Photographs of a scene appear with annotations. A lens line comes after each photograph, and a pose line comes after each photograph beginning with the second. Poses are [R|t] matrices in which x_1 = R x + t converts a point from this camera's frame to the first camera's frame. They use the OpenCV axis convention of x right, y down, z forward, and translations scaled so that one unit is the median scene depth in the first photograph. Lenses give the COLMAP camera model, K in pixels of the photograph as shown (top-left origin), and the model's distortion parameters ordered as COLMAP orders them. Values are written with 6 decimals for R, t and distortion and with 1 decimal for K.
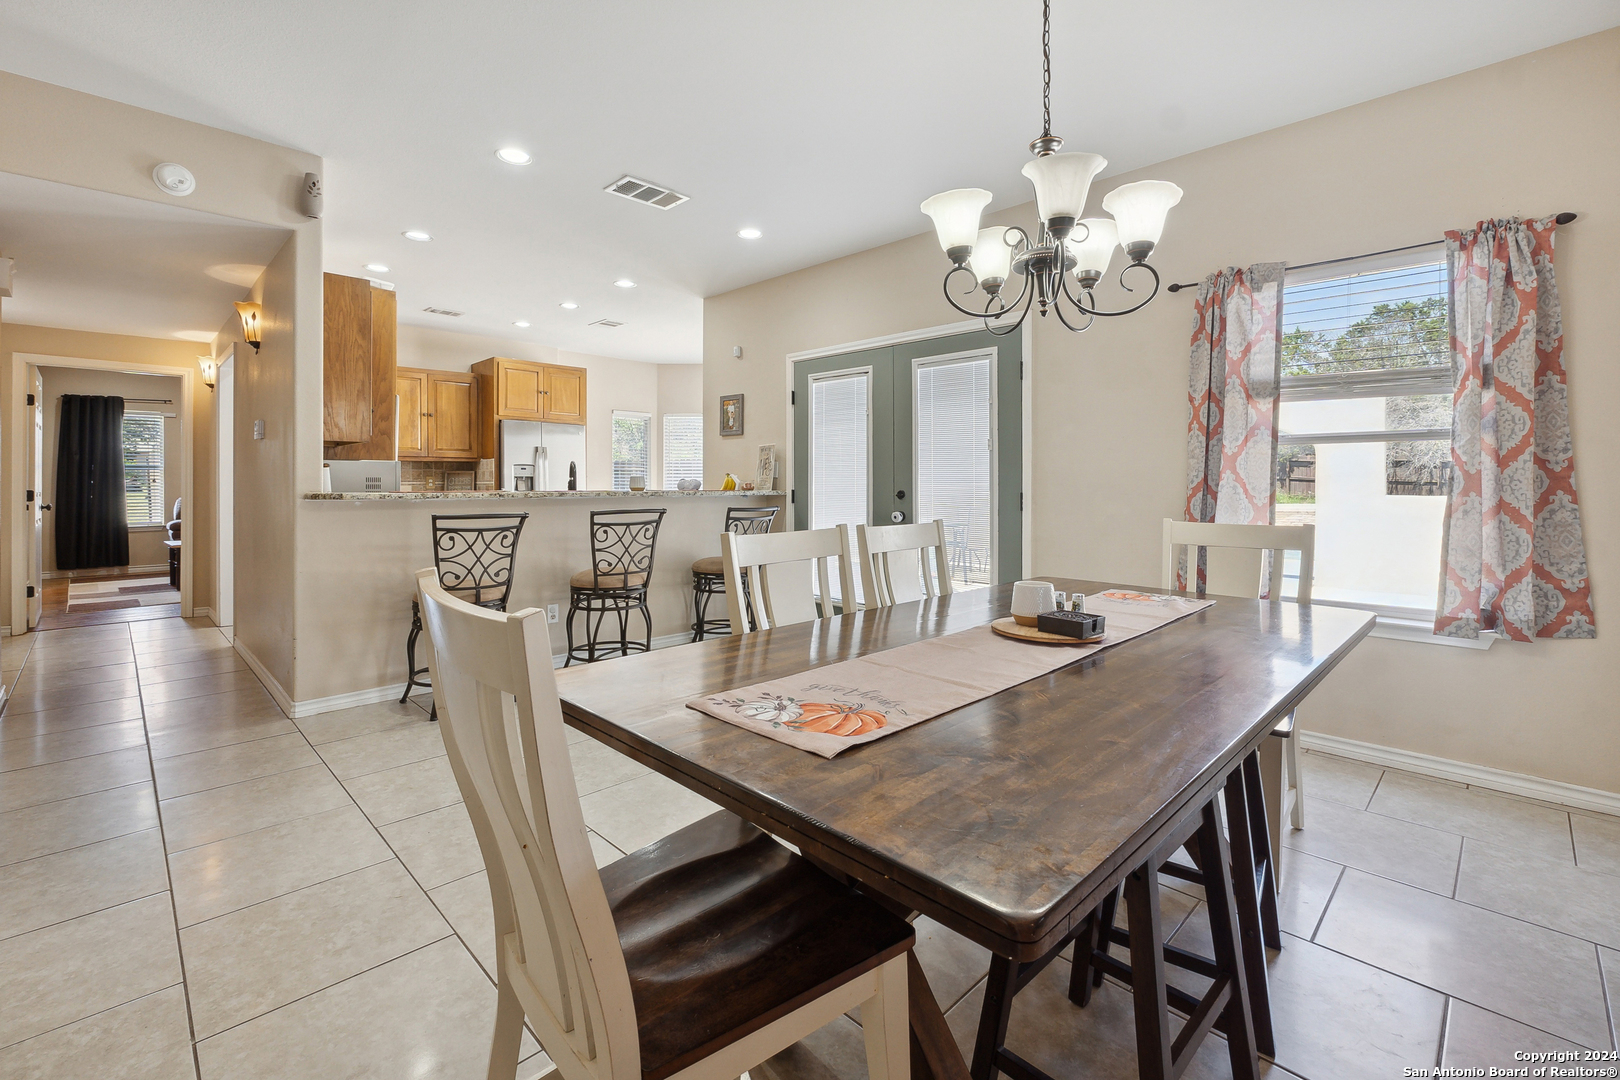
lens RADIAL K [[700.2, 0, 761.2], [0, 700.2, 487.7], [0, 0, 1]] dist [-0.007027, -0.000122]
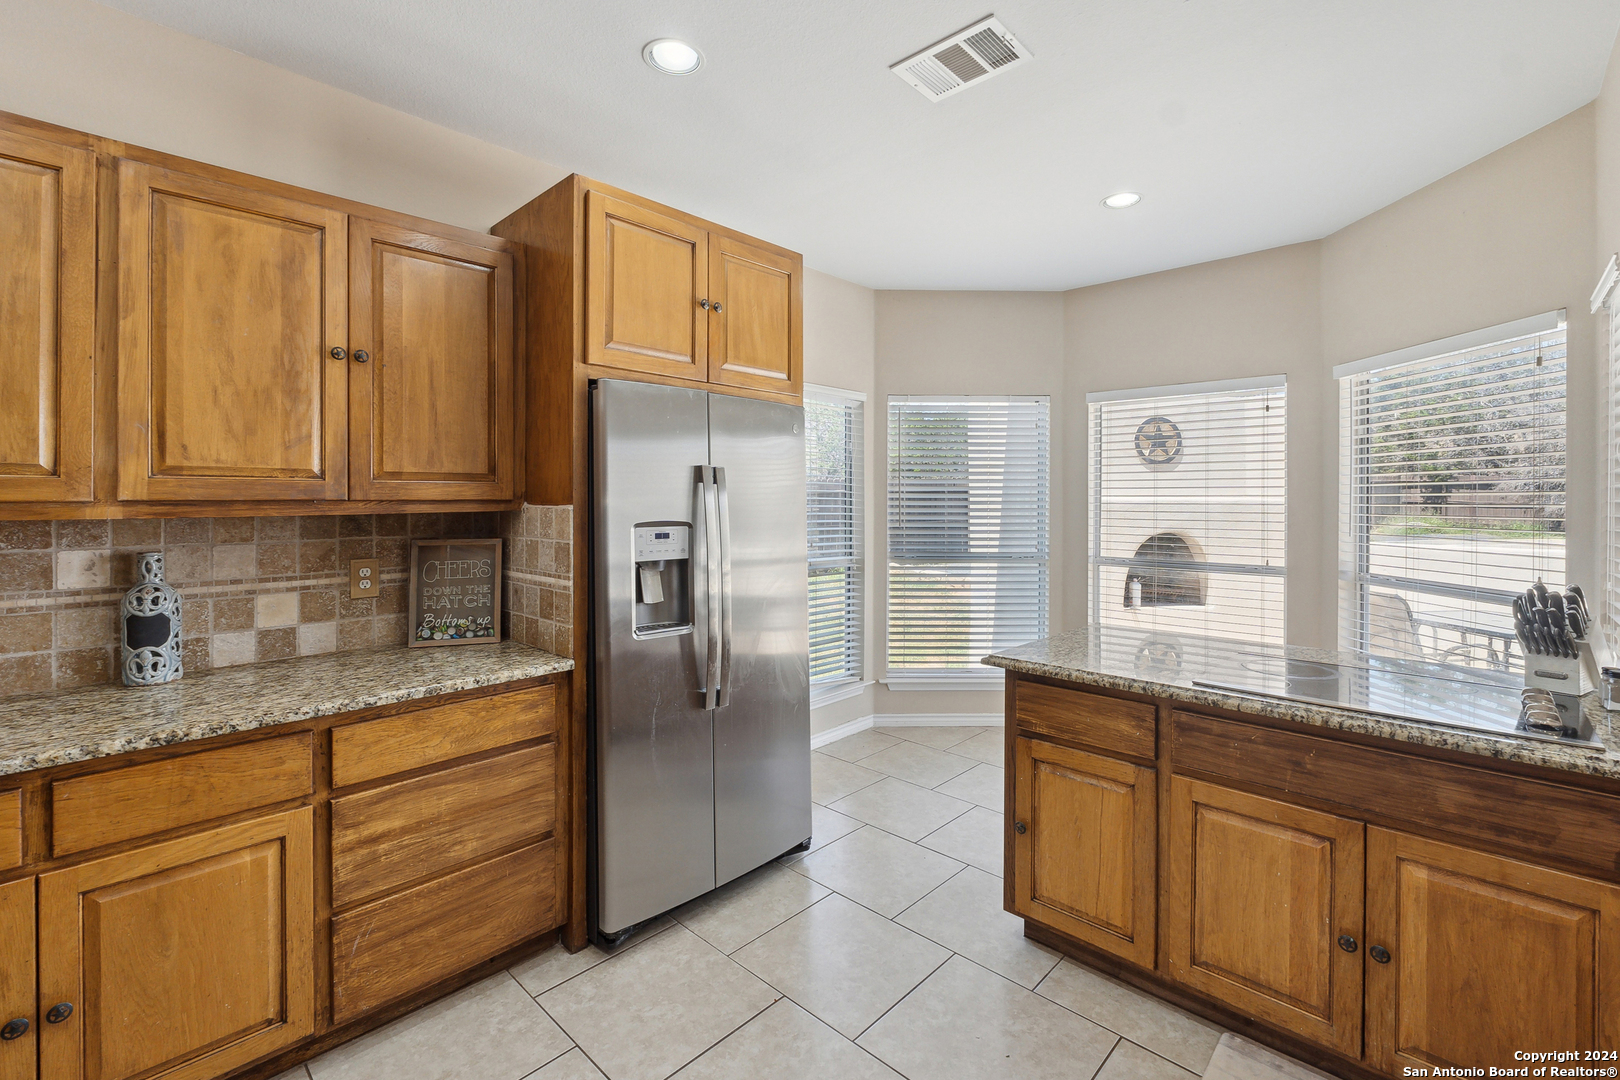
lens RADIAL K [[700.2, 0, 771.7], [0, 700.2, 498.8], [0, 0, 1]] dist [-0.007027, -0.000122]
pose [[0.999246, 0.001177, 0.038796, -0.345572], [-0.001119, 0.999998, -0.001517, -0.049576], [-0.038798, 0.001473, 0.999246, 0.777026]]
